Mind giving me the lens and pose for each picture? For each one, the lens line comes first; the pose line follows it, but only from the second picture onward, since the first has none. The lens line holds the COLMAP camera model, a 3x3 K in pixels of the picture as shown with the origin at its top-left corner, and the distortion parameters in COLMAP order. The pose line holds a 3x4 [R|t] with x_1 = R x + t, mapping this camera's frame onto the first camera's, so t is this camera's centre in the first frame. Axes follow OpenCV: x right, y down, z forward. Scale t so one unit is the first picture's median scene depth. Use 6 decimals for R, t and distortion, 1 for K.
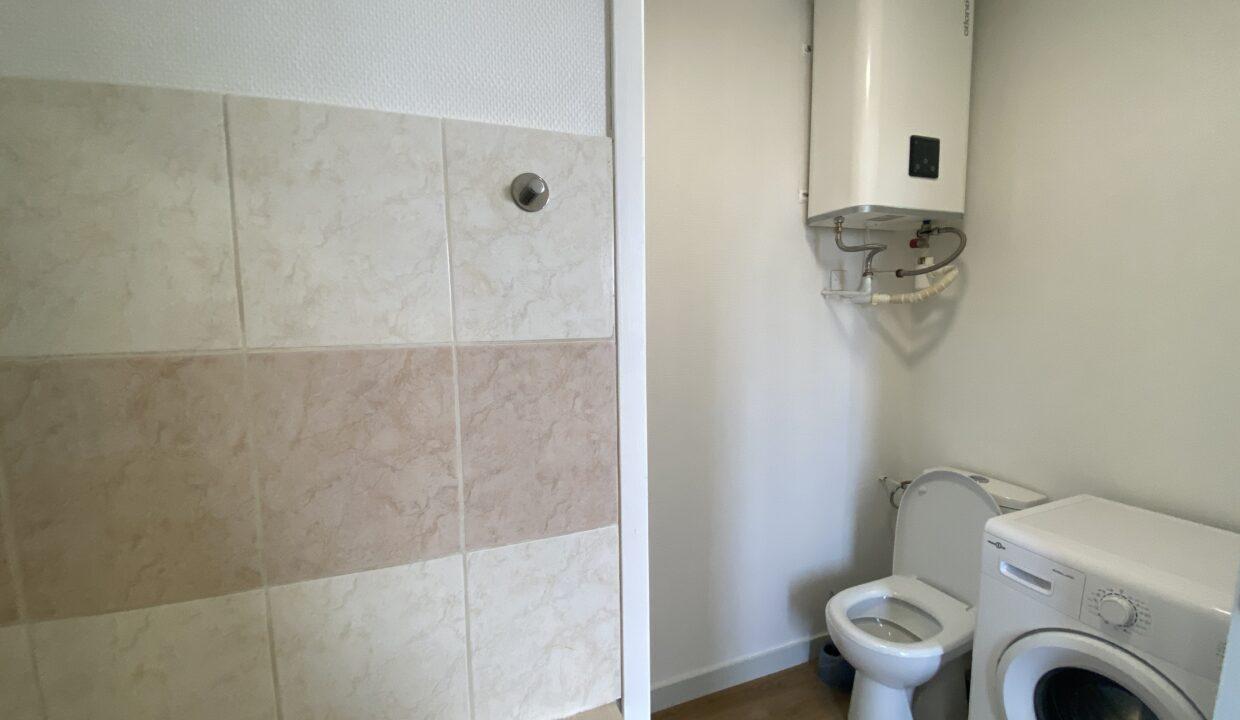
lens RADIAL K [[504.9, 0, 615.1], [0, 504.9, 362.5], [0, 0, 1]] dist [0.003650, -0.001907]
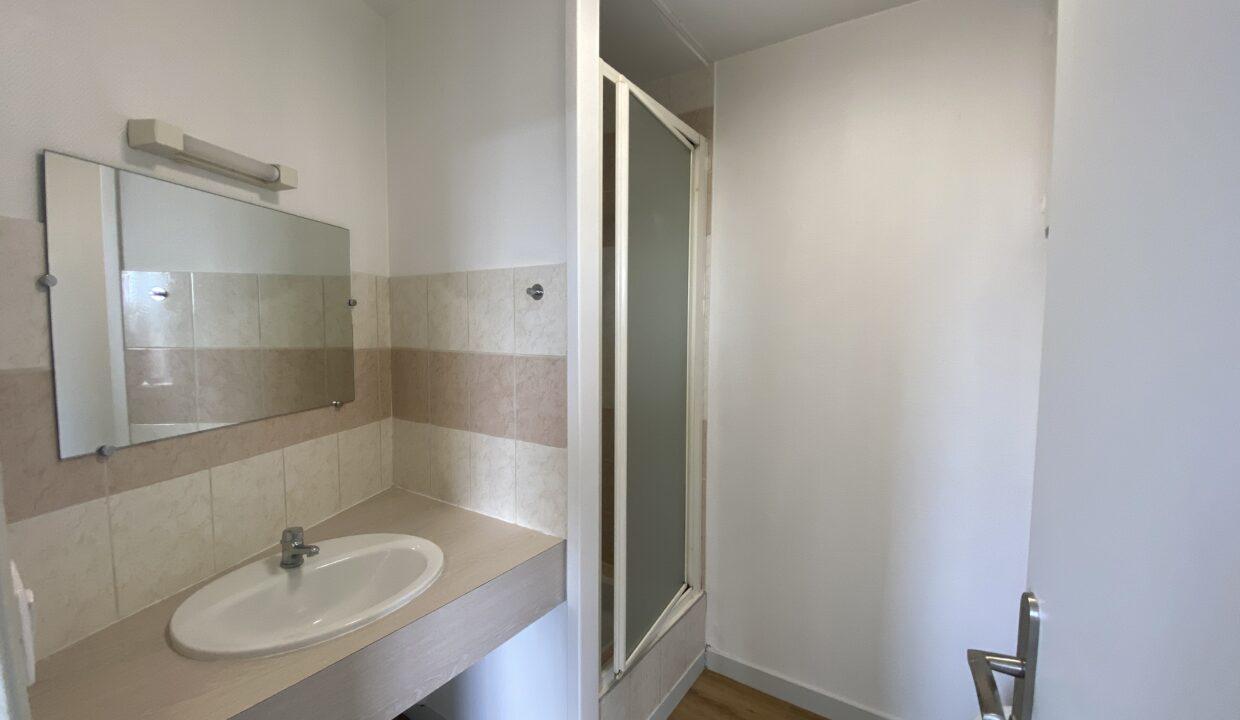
lens RADIAL K [[504.9, 0, 616.3], [0, 504.9, 359.4], [0, 0, 1]] dist [0.003650, -0.001907]
pose [[0.571331, 0.074077, -0.817370, 1.994289], [-0.092101, 0.995414, 0.025835, -0.120858], [0.815535, 0.060520, 0.575534, -0.029756]]
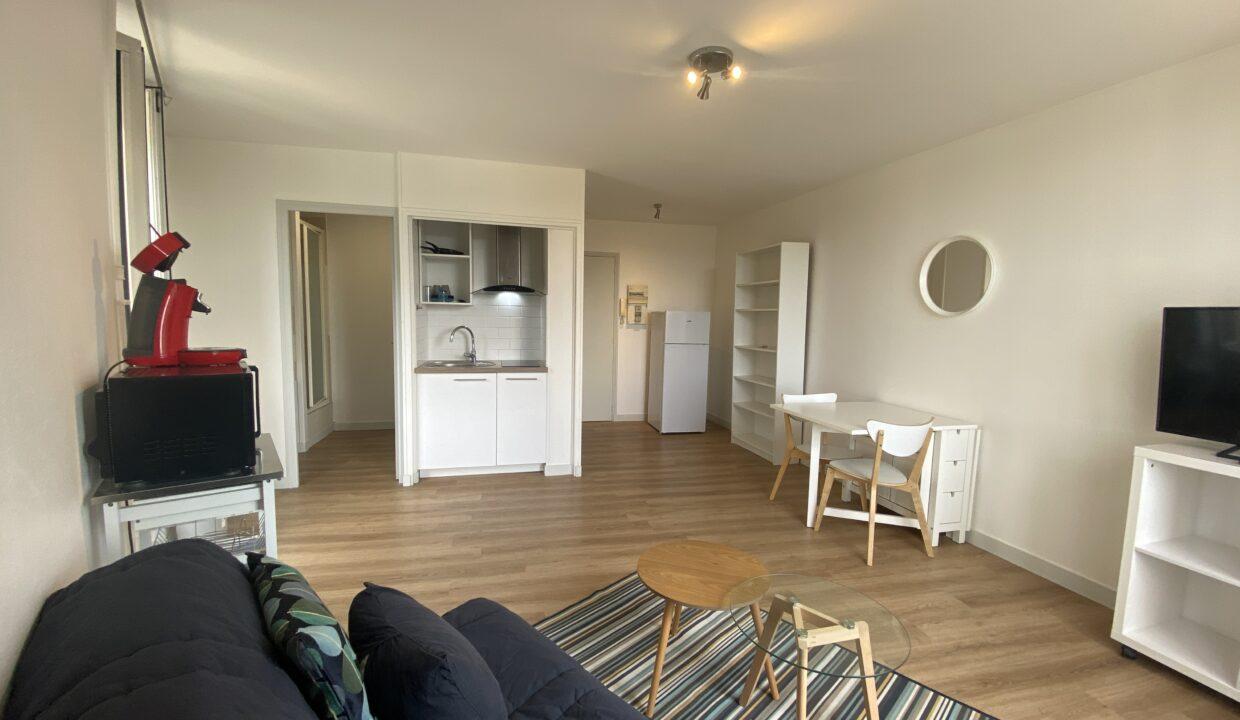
lens RADIAL K [[504.9, 0, 627.3], [0, 504.9, 363.9], [0, 0, 1]] dist [0.003650, -0.001907]
pose [[0.991830, 0.053304, -0.115900, 6.028241], [-0.052951, 0.998578, 0.006123, 0.500085], [0.116061, 0.000064, 0.993242, -6.033154]]
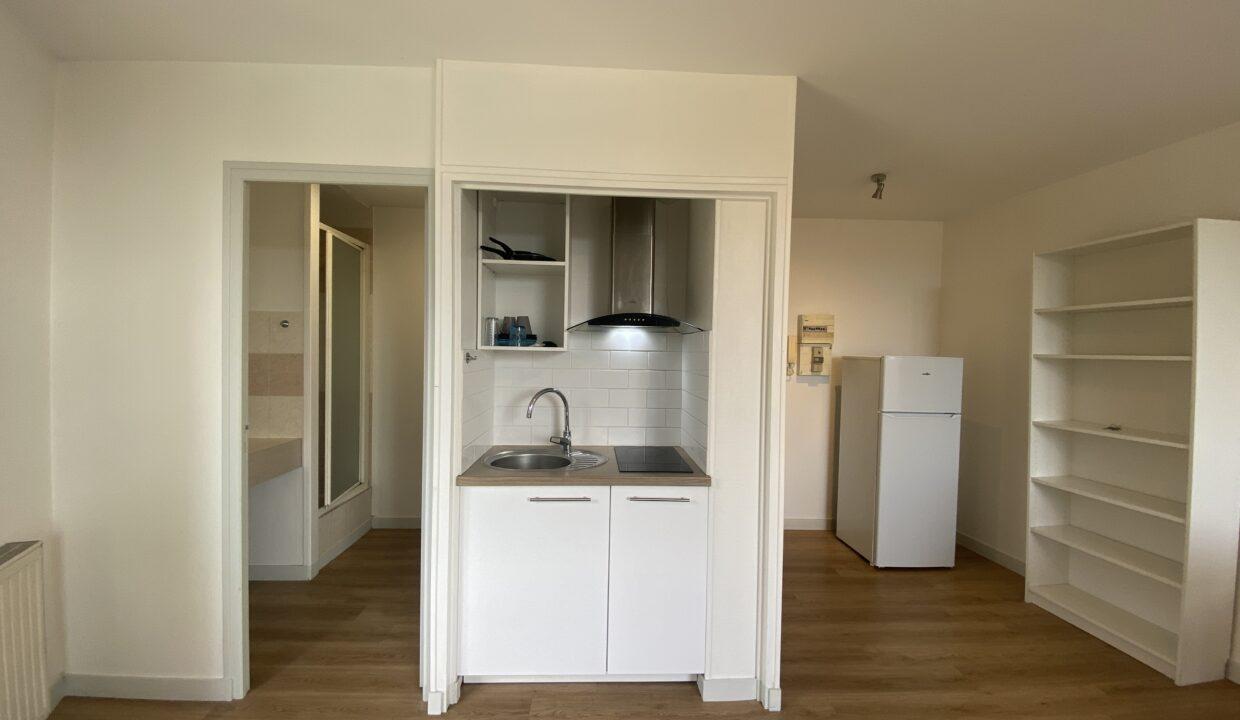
lens RADIAL K [[504.9, 0, 622.6], [0, 504.9, 362.4], [0, 0, 1]] dist [0.003650, -0.001907]
pose [[0.953095, 0.046350, -0.299100, 4.550519], [-0.066404, 0.996150, -0.057232, 0.107506], [0.295296, 0.074409, 0.952504, -2.761821]]
